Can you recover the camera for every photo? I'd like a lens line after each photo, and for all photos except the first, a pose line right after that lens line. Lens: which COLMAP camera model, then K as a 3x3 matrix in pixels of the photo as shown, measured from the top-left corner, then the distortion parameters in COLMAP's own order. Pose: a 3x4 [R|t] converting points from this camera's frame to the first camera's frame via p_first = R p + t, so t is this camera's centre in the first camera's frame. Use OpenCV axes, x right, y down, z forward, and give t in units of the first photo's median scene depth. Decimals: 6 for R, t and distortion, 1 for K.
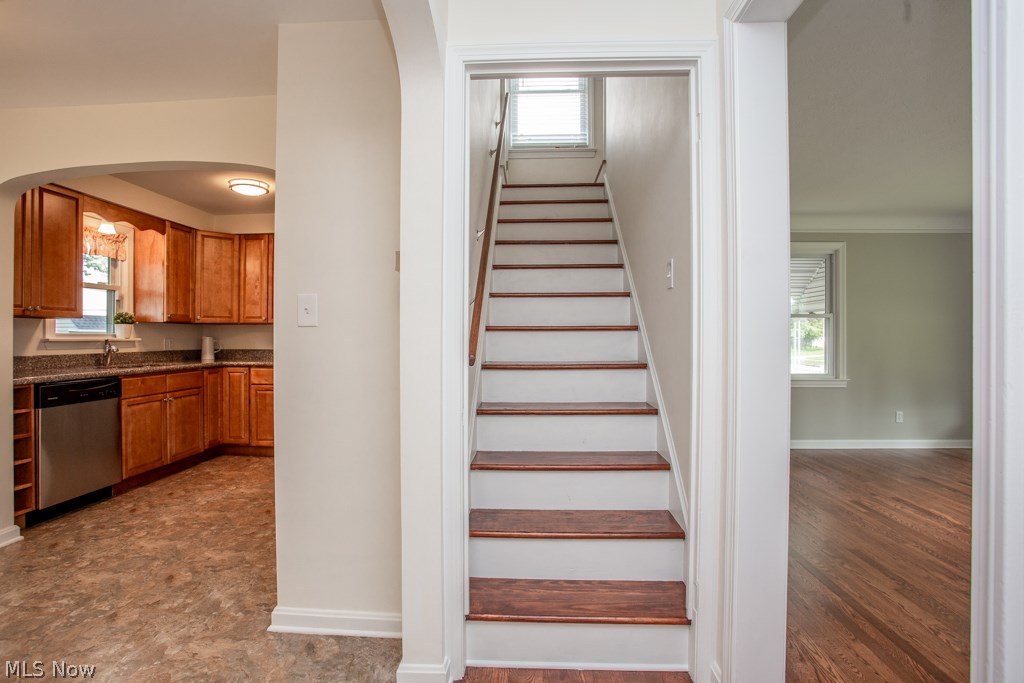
lens RADIAL K [[492.0, 0, 481.8], [0, 492.0, 329.5], [0, 0, 1]] dist [-0.050440, 0.021262]
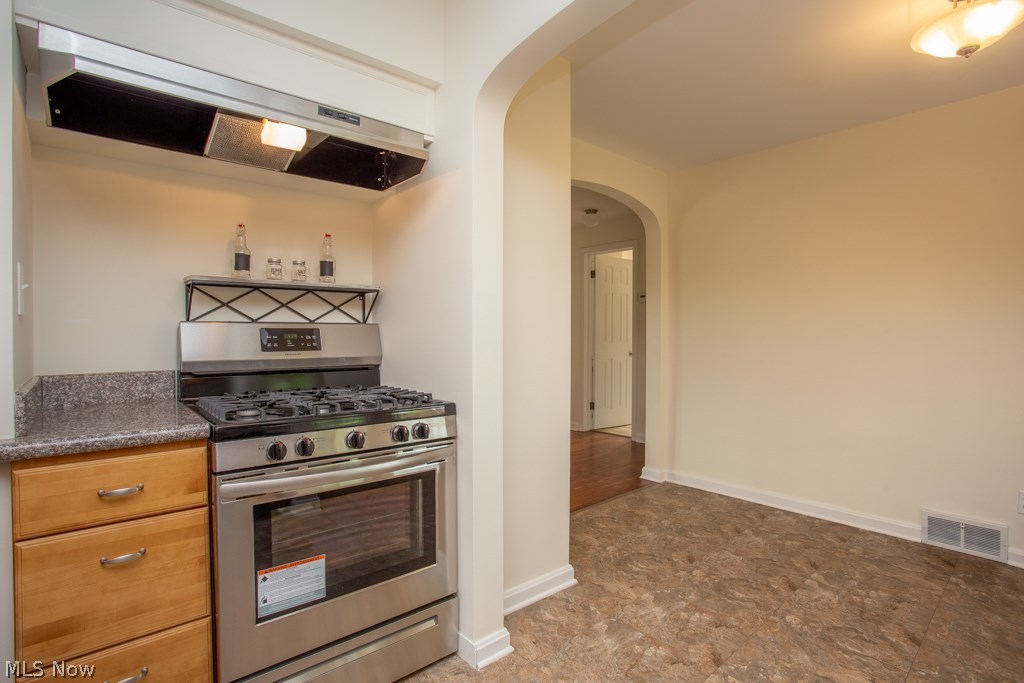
lens RADIAL K [[525.7, 0, 491.7], [0, 525.7, 339.8], [0, 0, 1]] dist [0.001682, 0.000979]
pose [[-0.705988, -0.008047, 0.708178, -0.642519], [-0.011520, 0.999934, -0.000122, 0.008802], [-0.708130, -0.008244, -0.706034, 1.096384]]
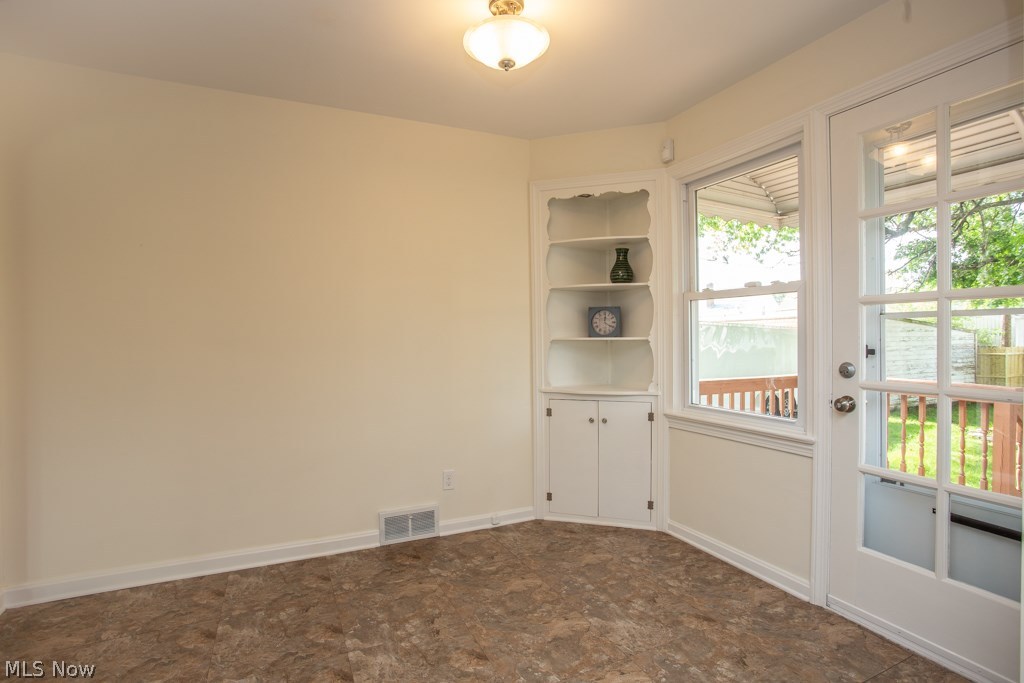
lens RADIAL K [[522.3, 0, 533.4], [0, 522.3, 326.2], [0, 0, 1]] dist [-0.064637, 0.027335]
pose [[-0.866106, 0.003826, -0.499846, -0.354310], [0.019783, 0.999450, -0.026629, 0.004517], [0.499469, -0.032952, -0.865705, 0.861300]]
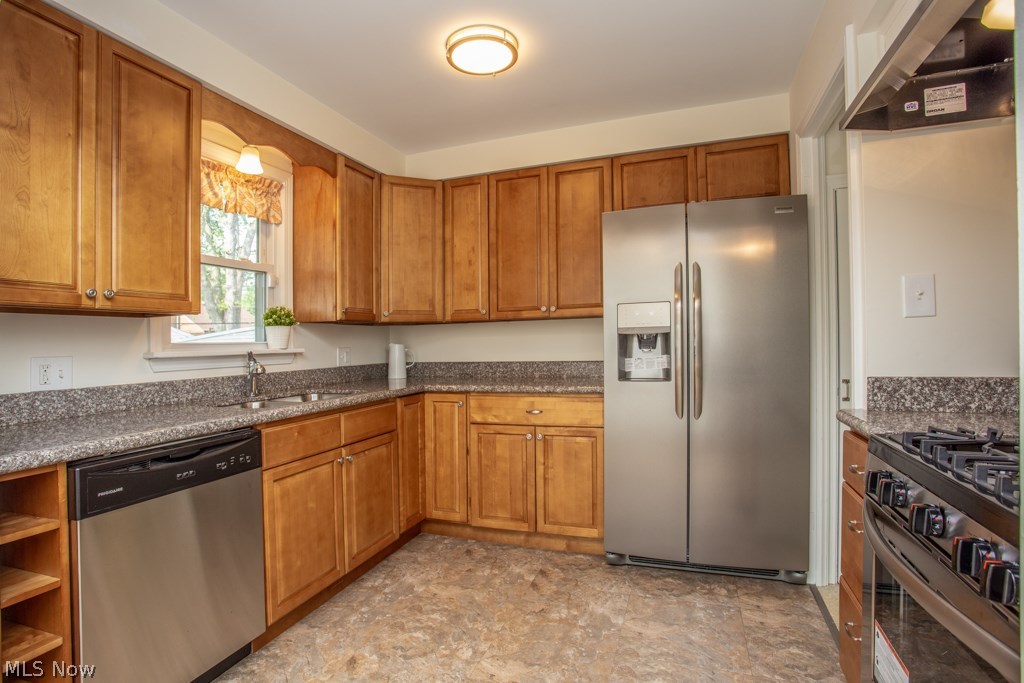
lens RADIAL K [[515.9, 0, 514.6], [0, 515.9, 327.6], [0, 0, 1]] dist [-0.085408, 0.038549]
pose [[0.964352, -0.018890, -0.263949, -0.350276], [0.018752, 0.999820, -0.003041, -0.001399], [0.263959, -0.002017, 0.964532, 0.564196]]
